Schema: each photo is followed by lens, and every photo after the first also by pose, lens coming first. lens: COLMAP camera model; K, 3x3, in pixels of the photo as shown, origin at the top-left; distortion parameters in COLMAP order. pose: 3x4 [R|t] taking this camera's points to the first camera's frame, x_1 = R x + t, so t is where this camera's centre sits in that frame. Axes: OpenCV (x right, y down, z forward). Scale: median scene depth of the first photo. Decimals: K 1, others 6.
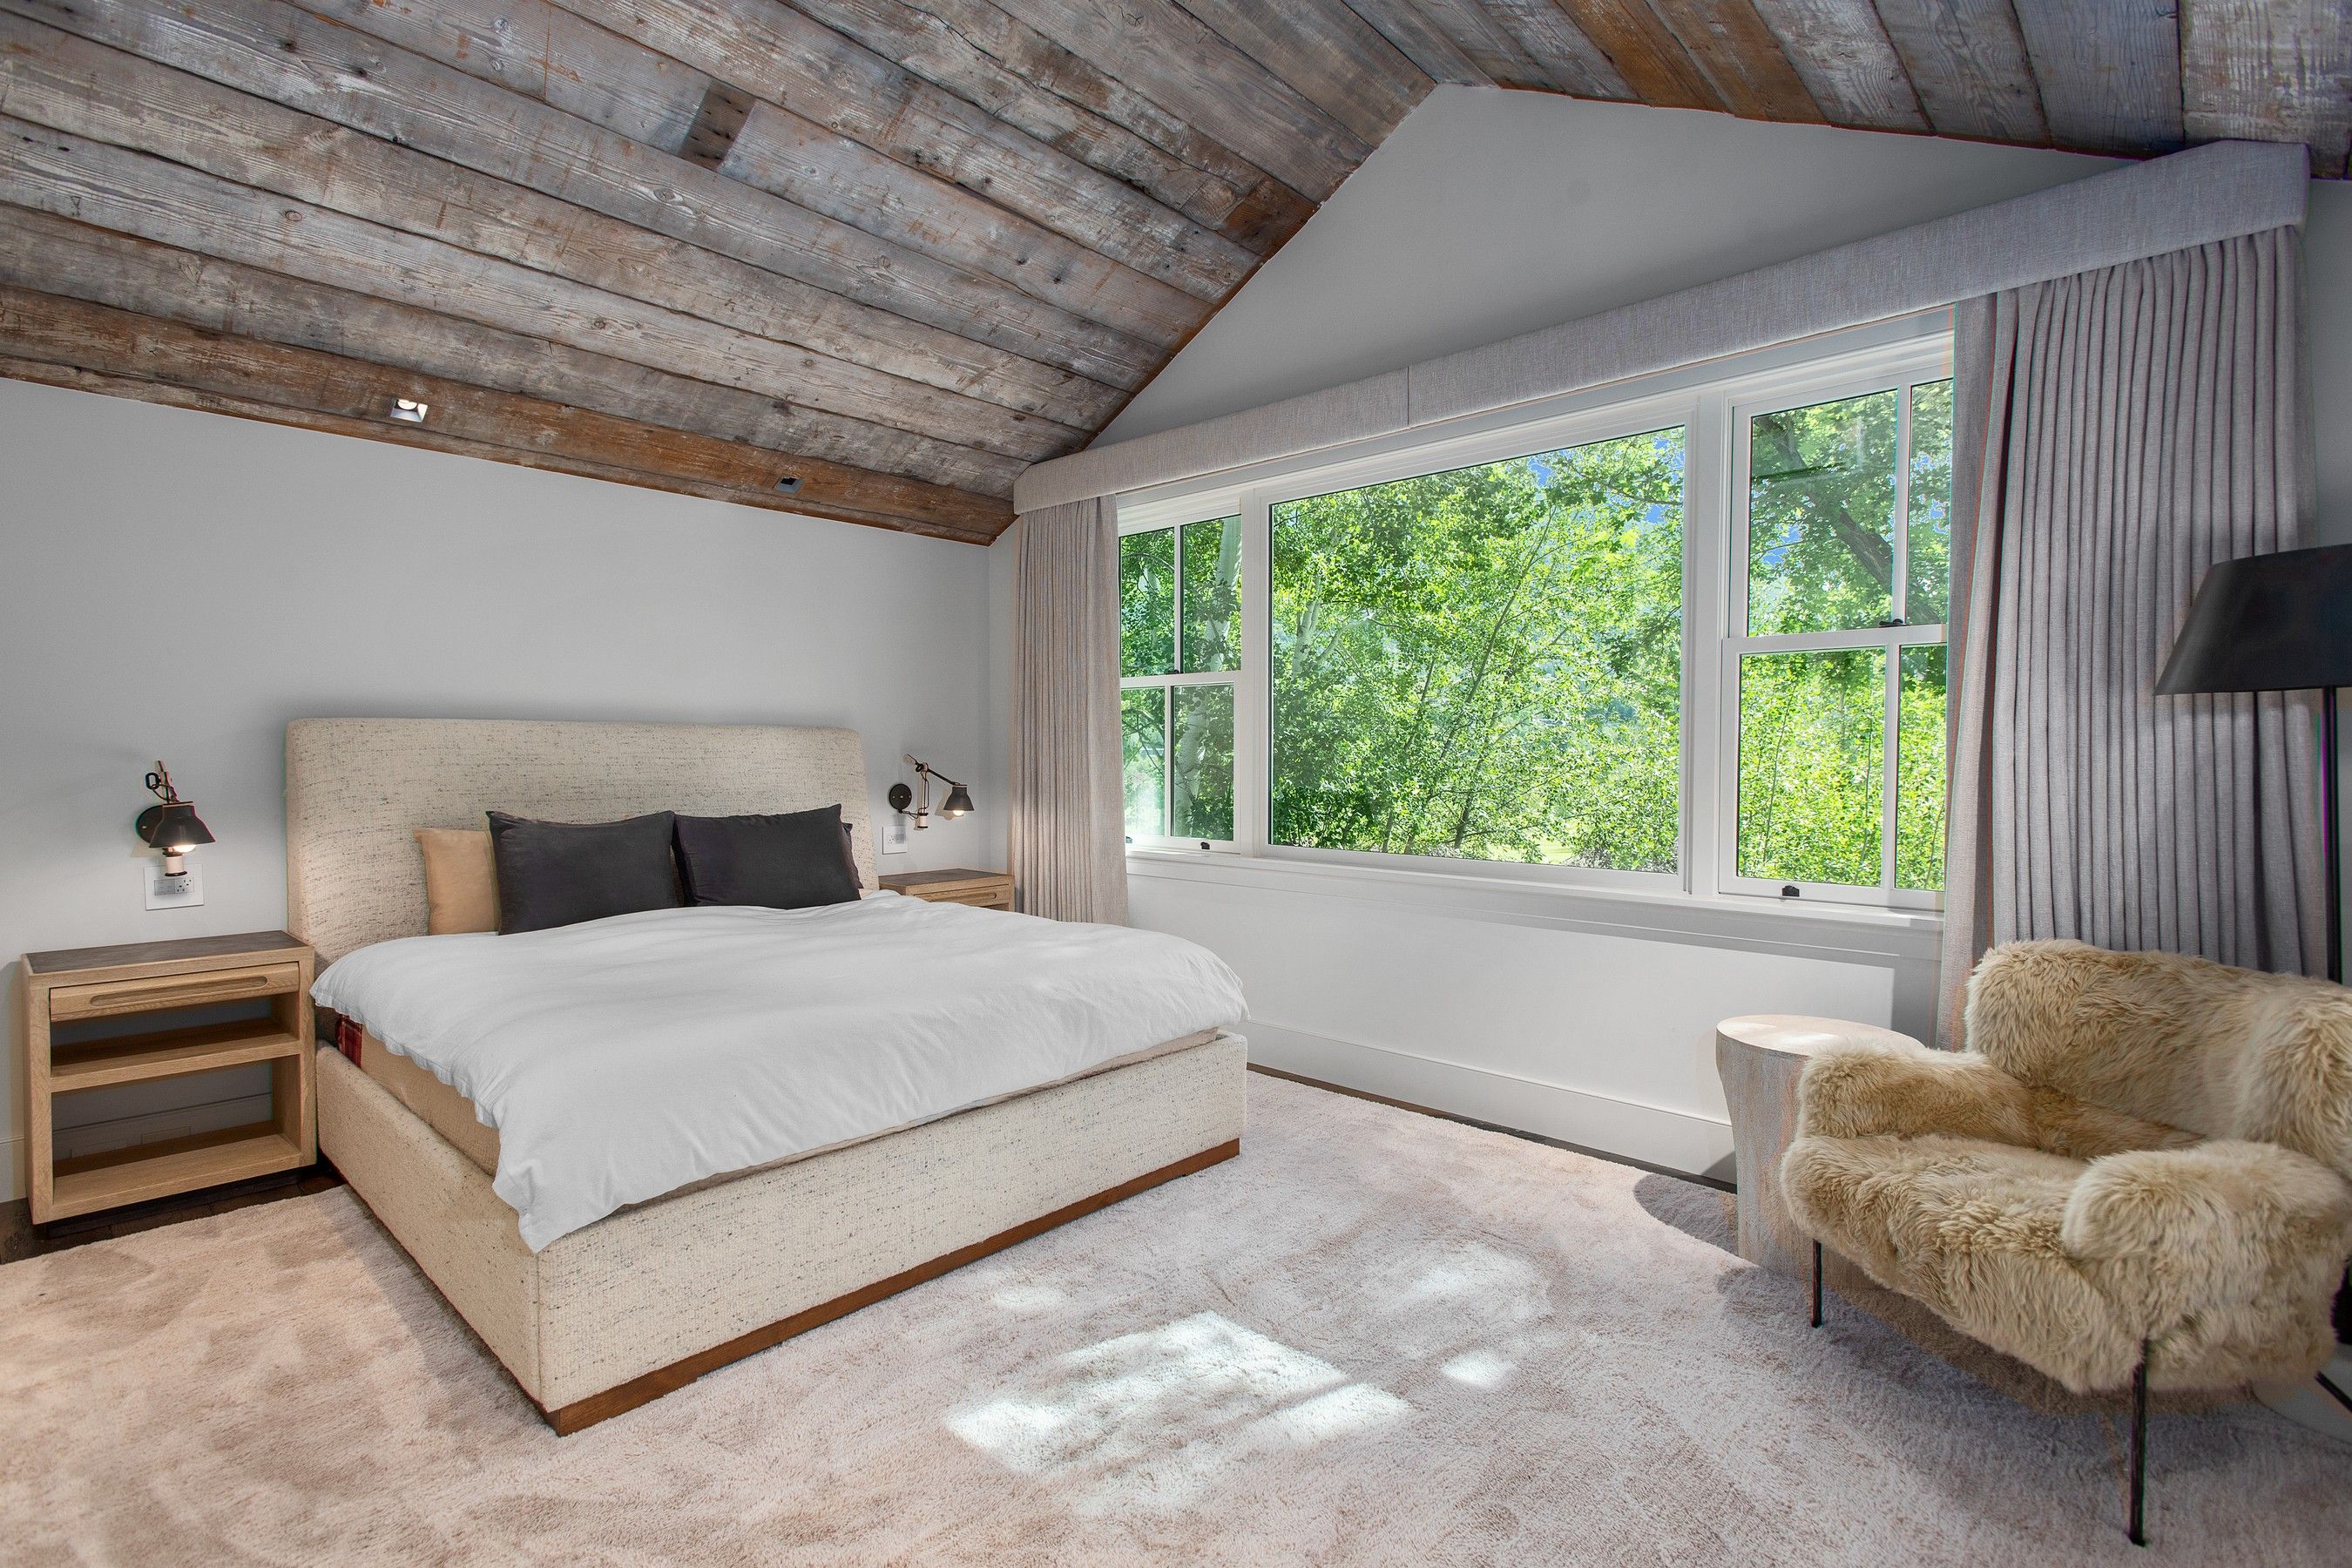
lens RADIAL K [[1091.6, 0, 1176.9], [0, 1091.6, 773.9], [0, 0, 1]] dist [0.016459, -0.000398]
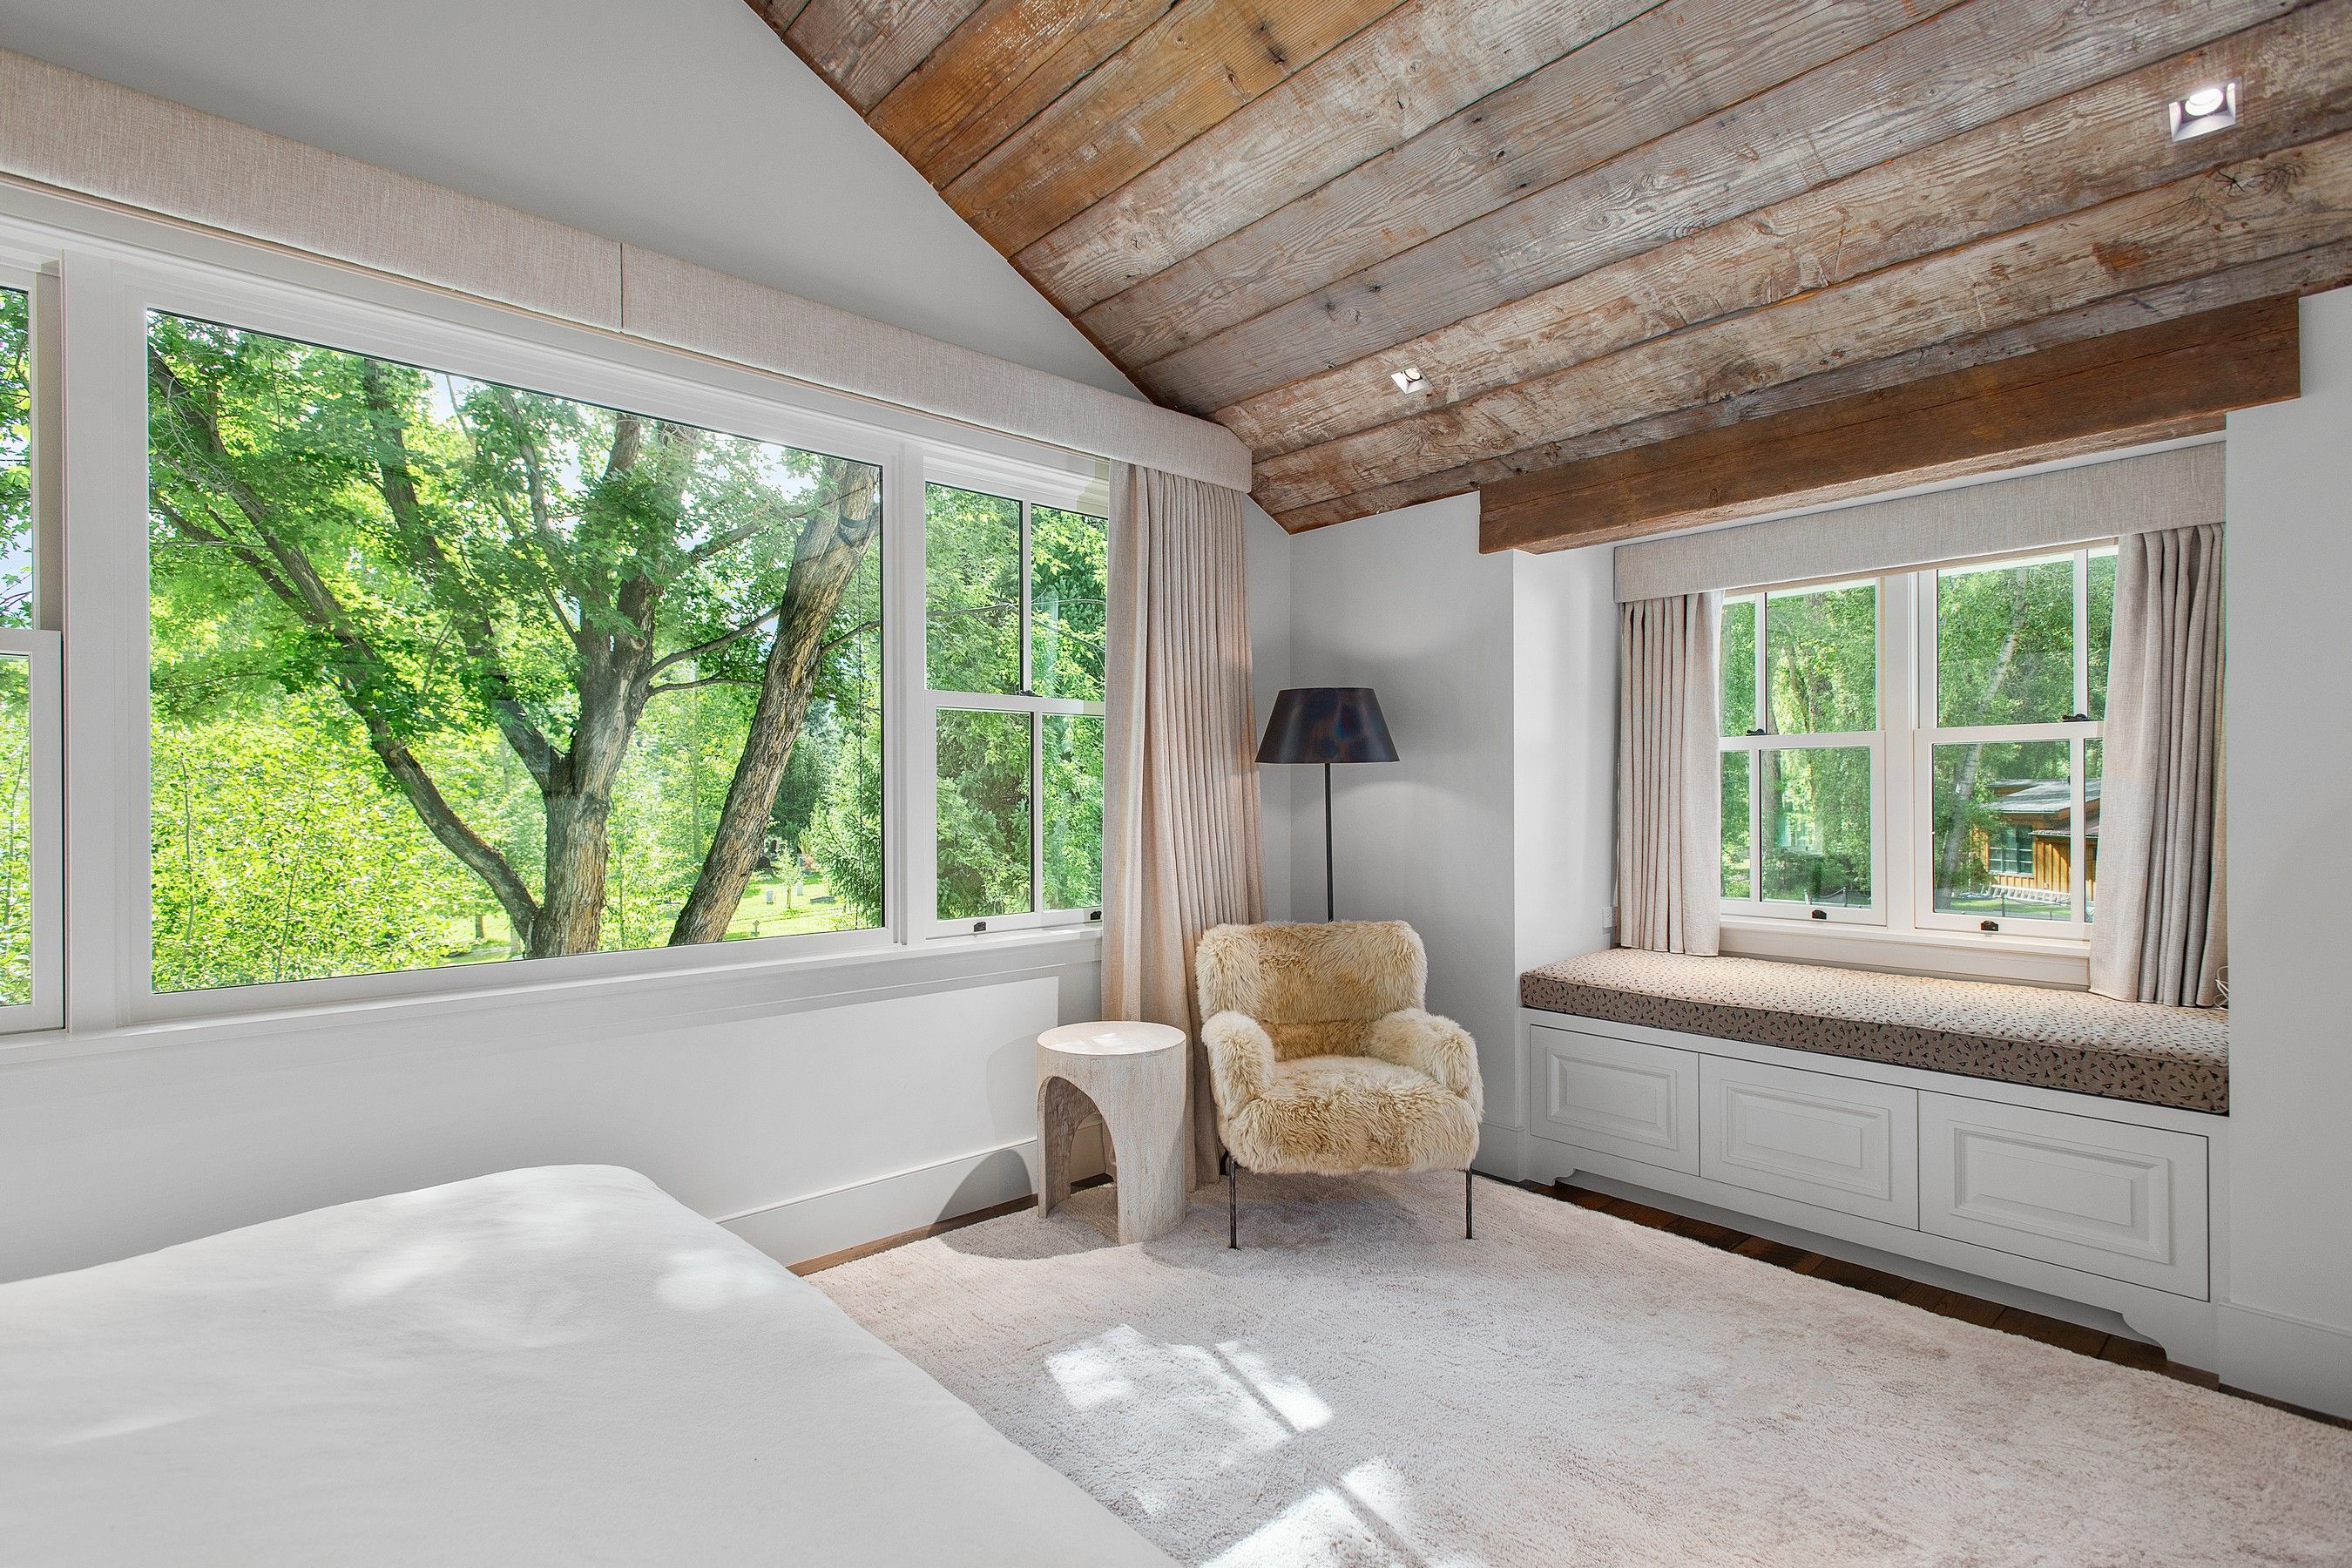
lens RADIAL K [[1156.2, 0, 1176.0], [0, 1156.2, 784.0], [0, 0, 1]] dist [-0.000554, -0.000195]
pose [[0.088581, 0.007676, 0.996039, -0.665192], [0.020040, 0.999754, -0.009487, -0.023499], [-0.995867, 0.020801, 0.088405, 0.819438]]
